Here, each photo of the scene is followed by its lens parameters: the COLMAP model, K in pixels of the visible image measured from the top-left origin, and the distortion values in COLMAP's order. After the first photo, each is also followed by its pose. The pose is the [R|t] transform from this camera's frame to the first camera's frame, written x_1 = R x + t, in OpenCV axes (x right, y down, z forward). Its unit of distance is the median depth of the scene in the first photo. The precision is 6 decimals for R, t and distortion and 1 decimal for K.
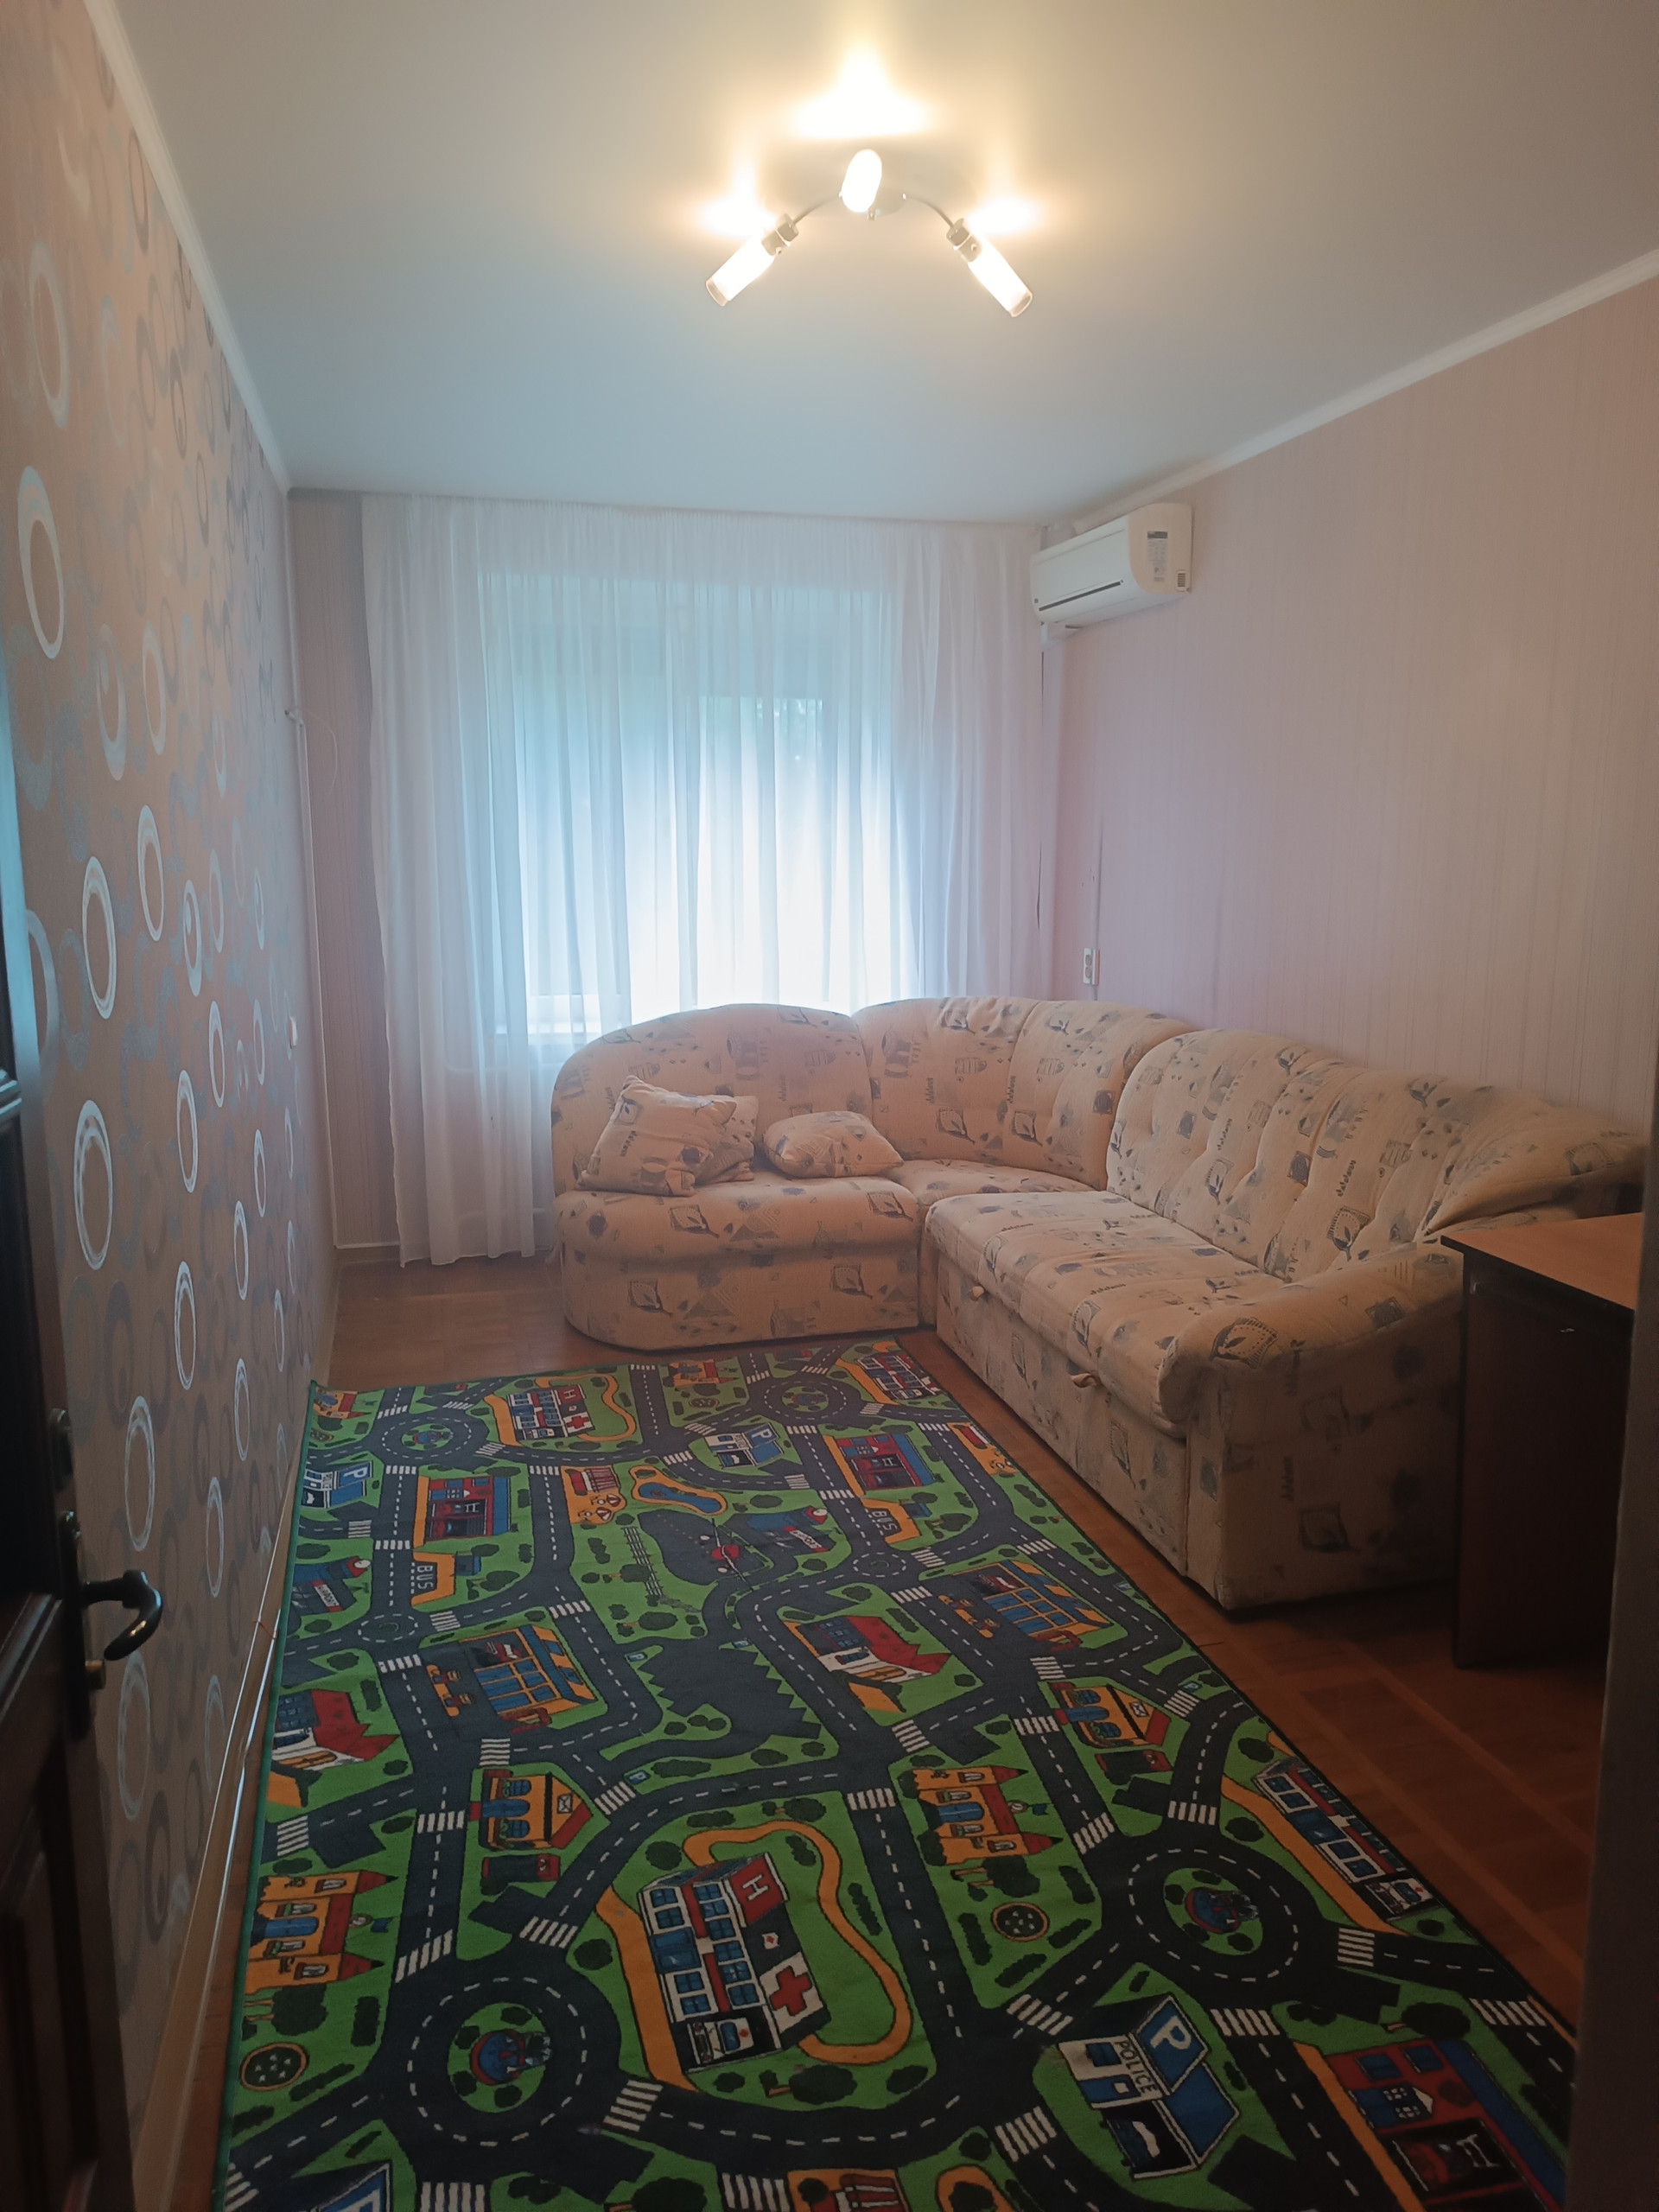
lens RADIAL K [[1590.0, 0, 827.5], [0, 1590.0, 1099.0], [0, 0, 1]] dist [-0.015444, -0.010944]
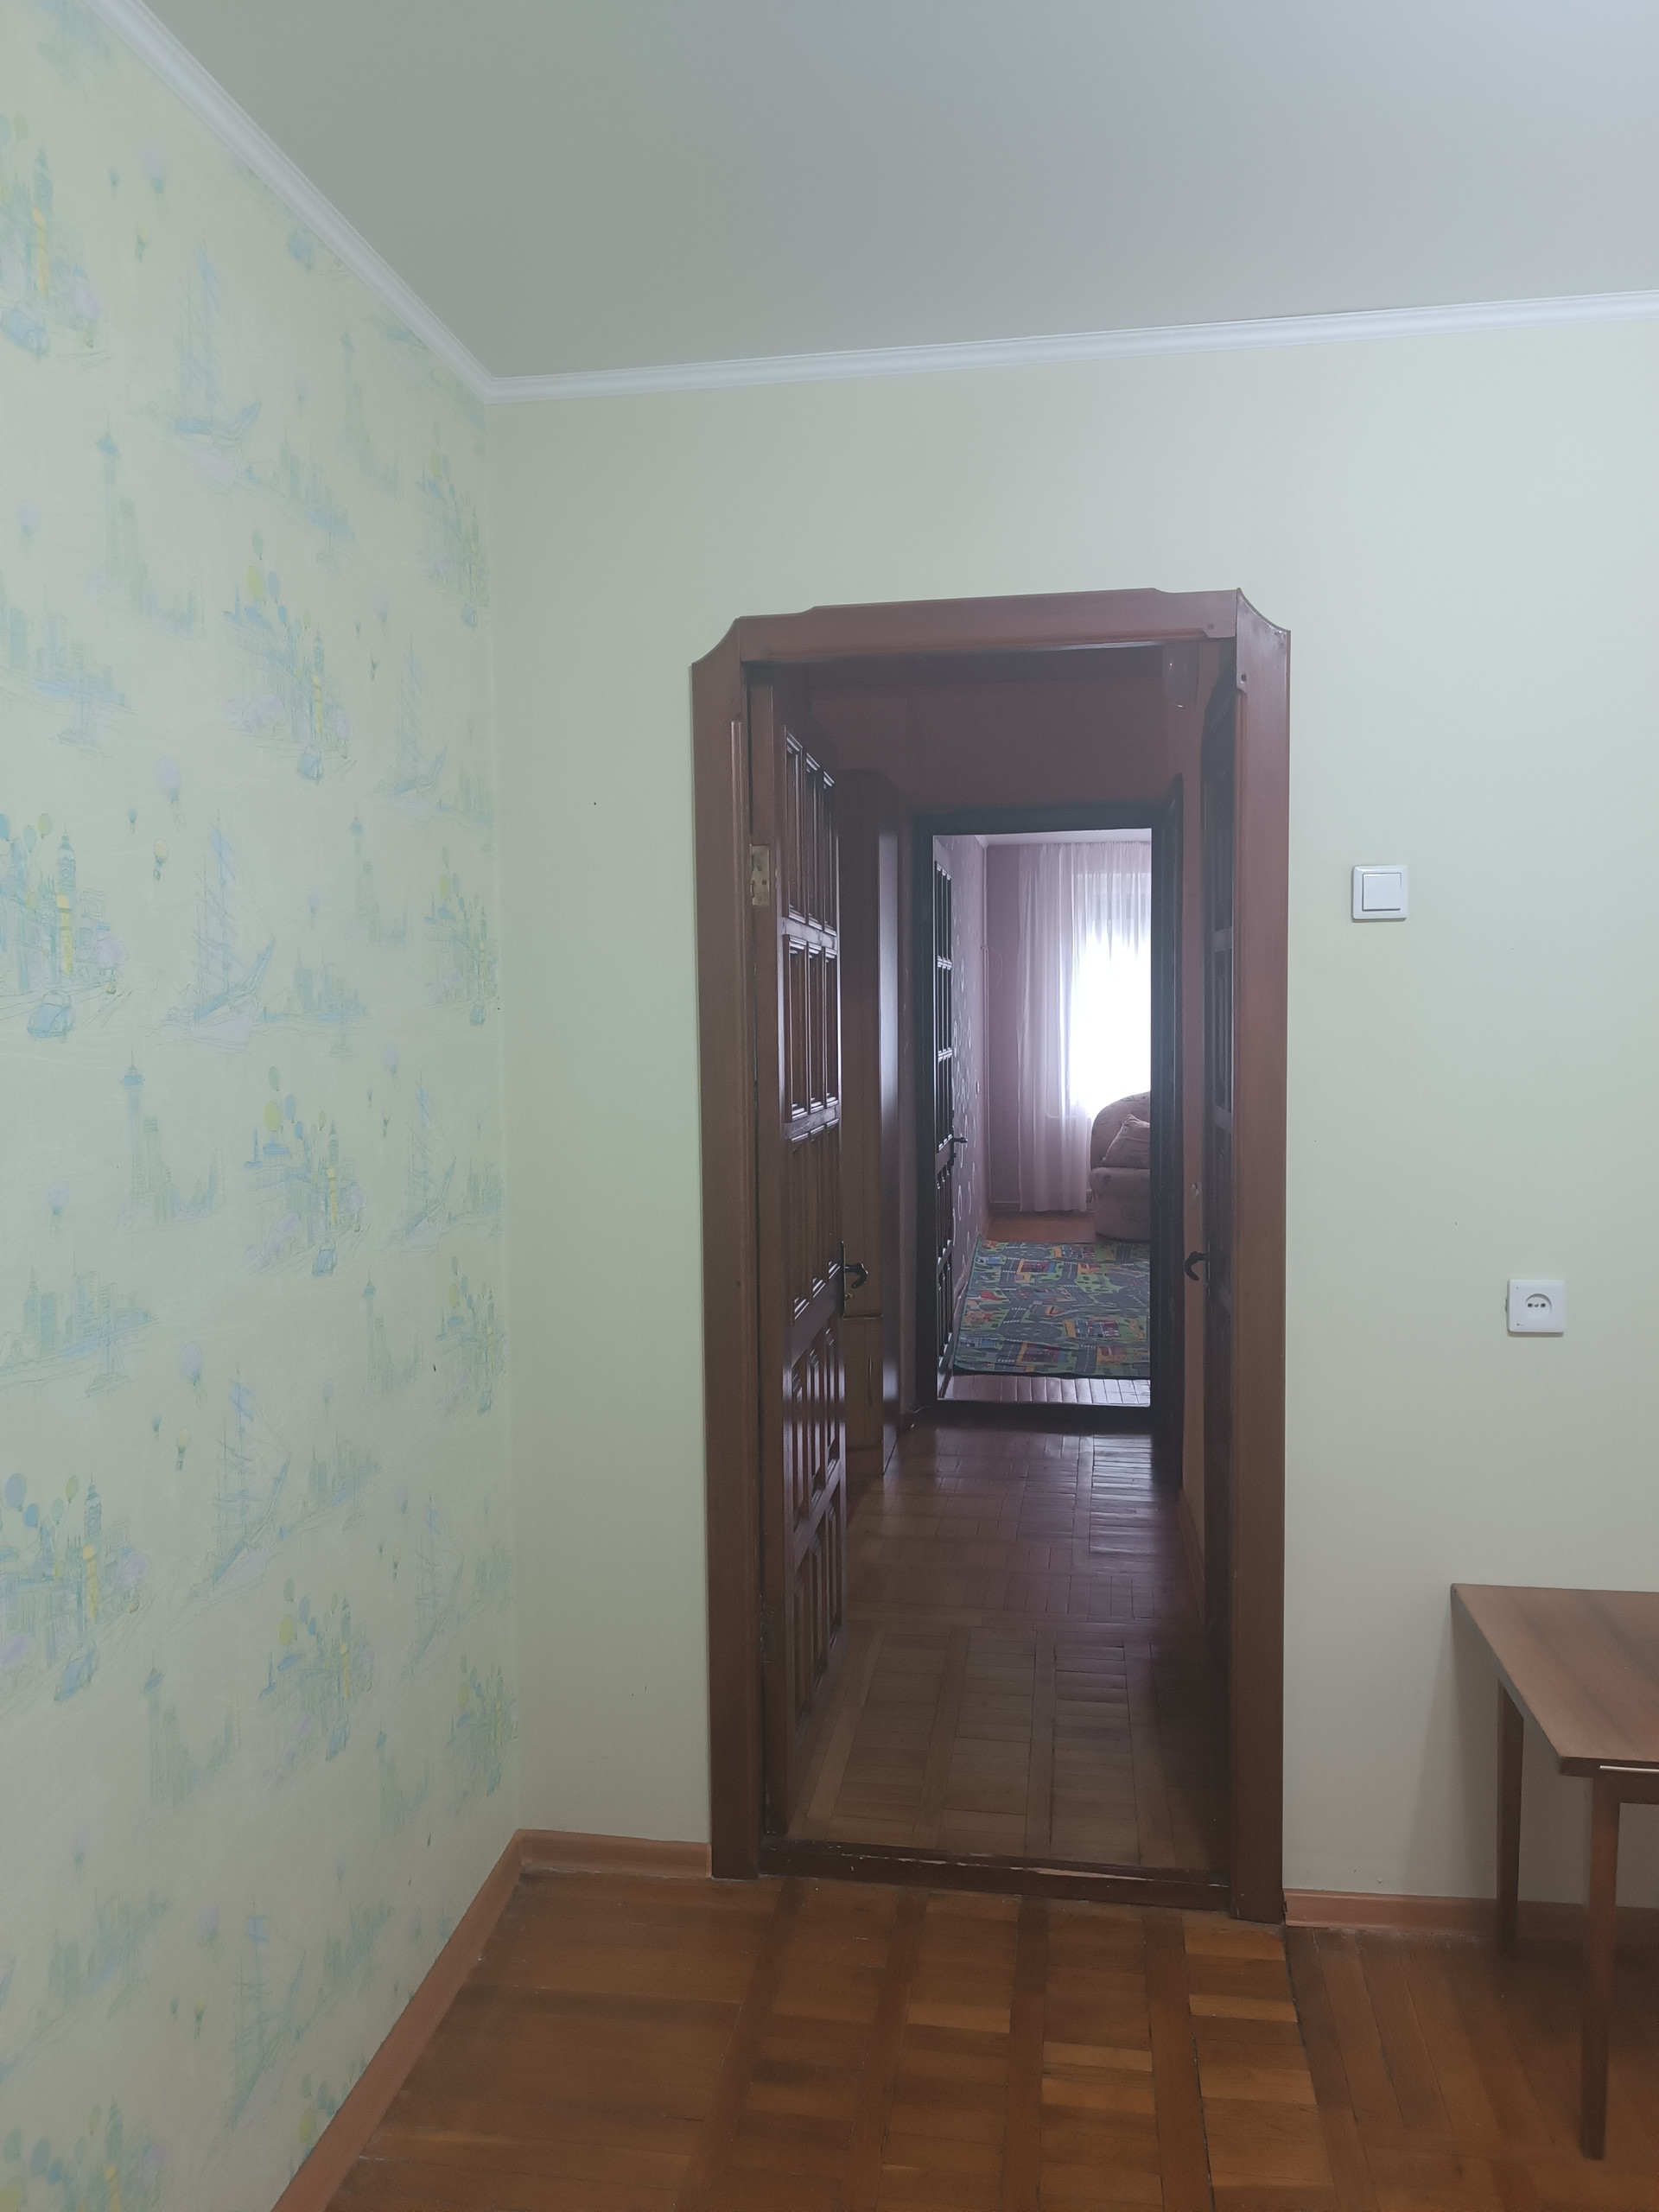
lens RADIAL K [[1590.0, 0, 836.1], [0, 1590.0, 1107.8], [0, 0, 1]] dist [-0.015444, -0.010944]
pose [[0.924987, 0.027926, -0.378972, 0.598499], [-0.059498, 0.995639, -0.071854, 0.288499], [0.375313, 0.089012, 0.922614, -2.069400]]
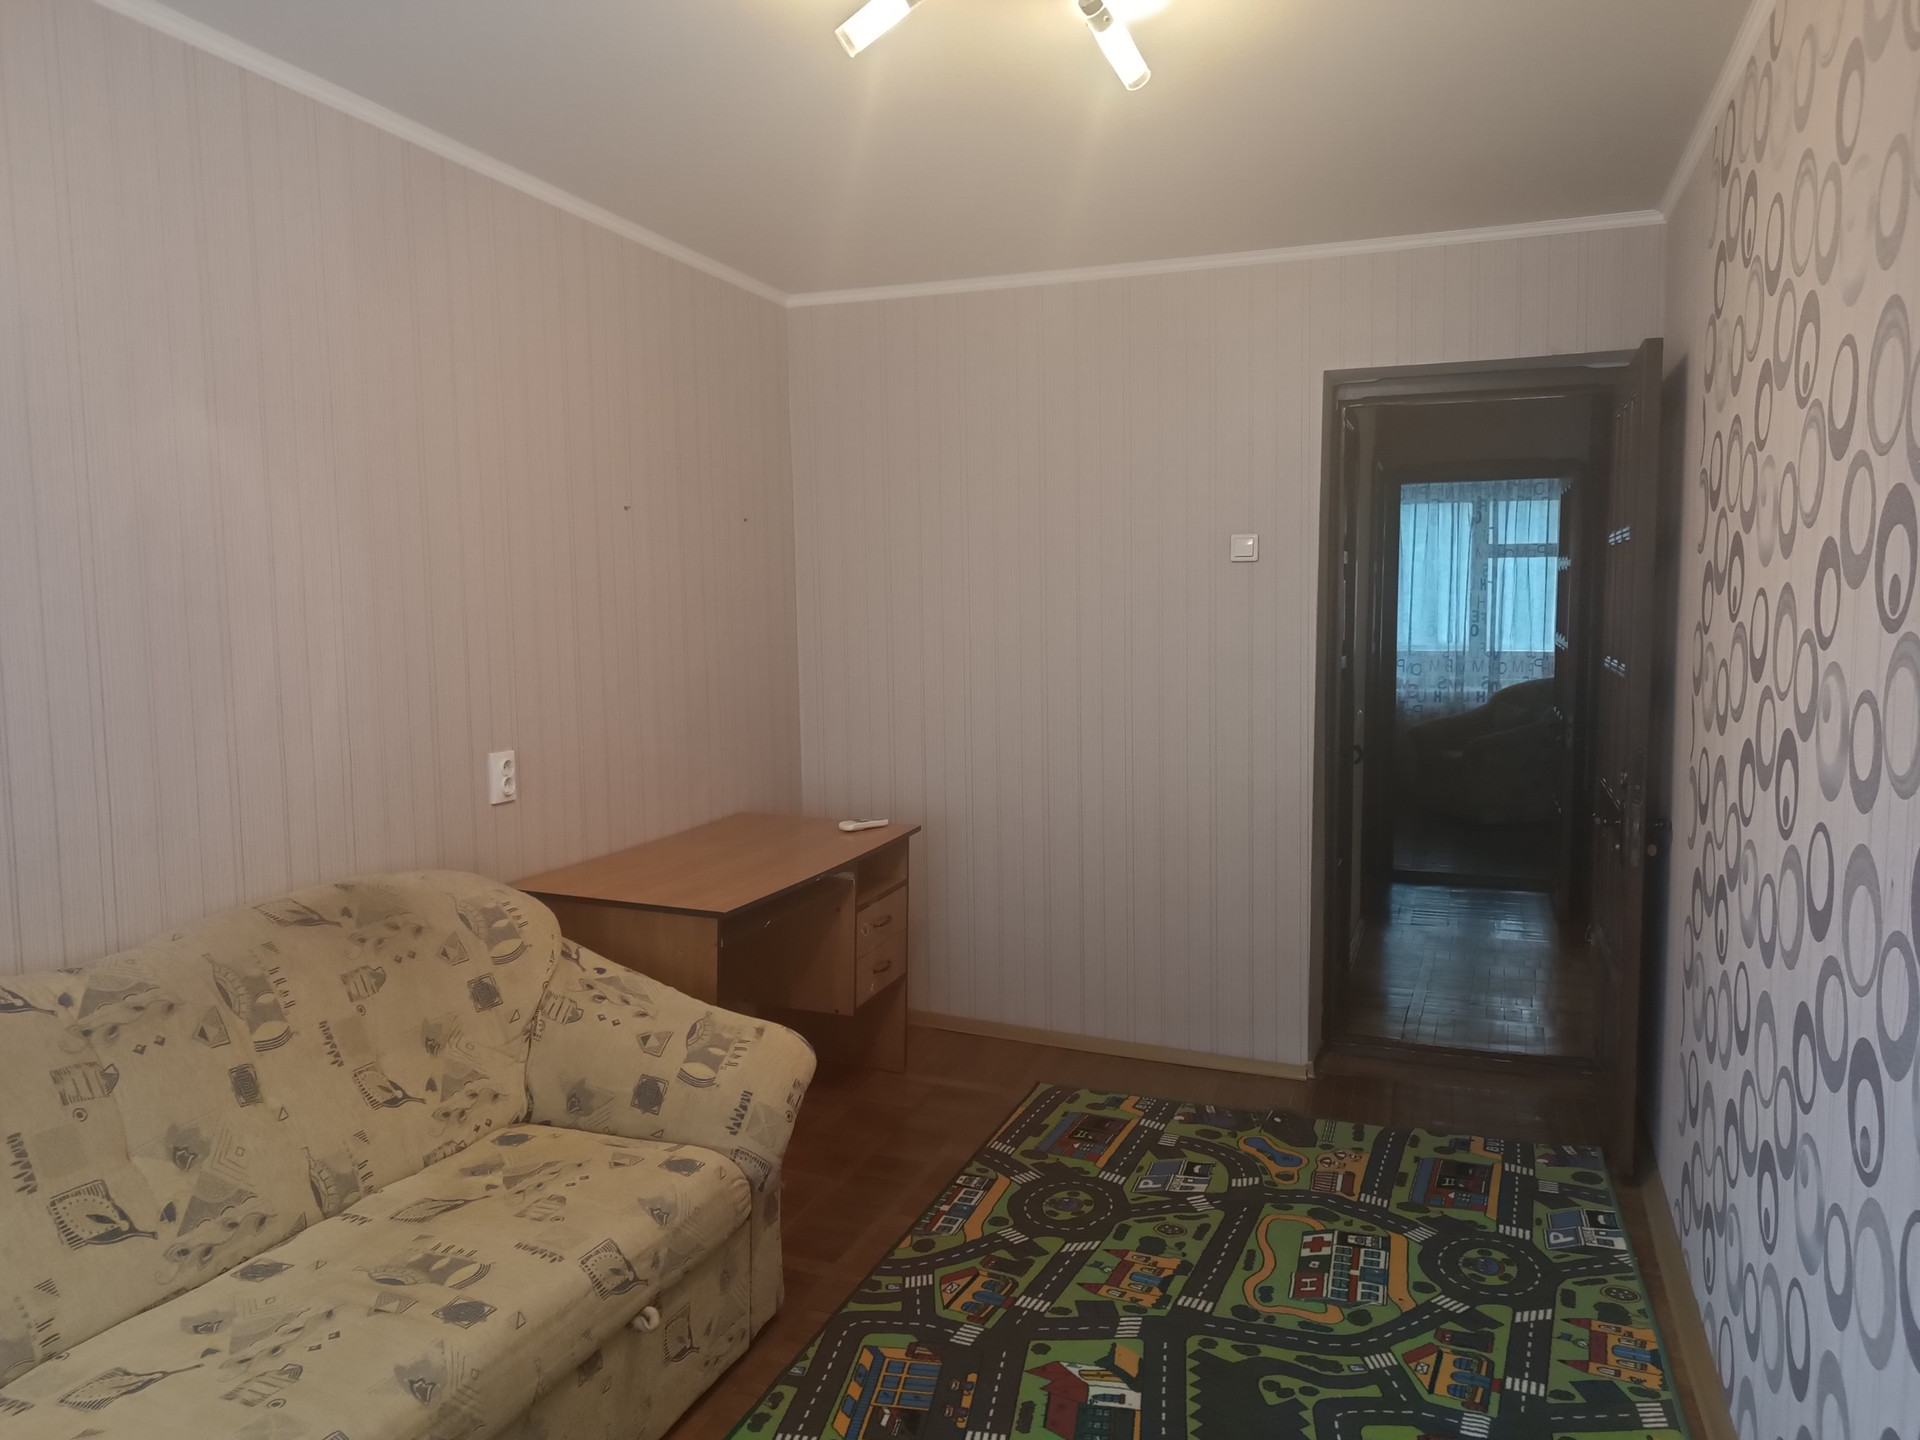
lens RADIAL K [[1380.1, 0, 948.8], [0, 1380.1, 720.6], [0, 0, 1]] dist [-0.015444, -0.010944]
pose [[-0.819238, -0.037363, 0.572236, -0.454778], [0.104377, 0.971491, 0.212862, -0.320508], [-0.563875, 0.234113, -0.791982, 1.923922]]
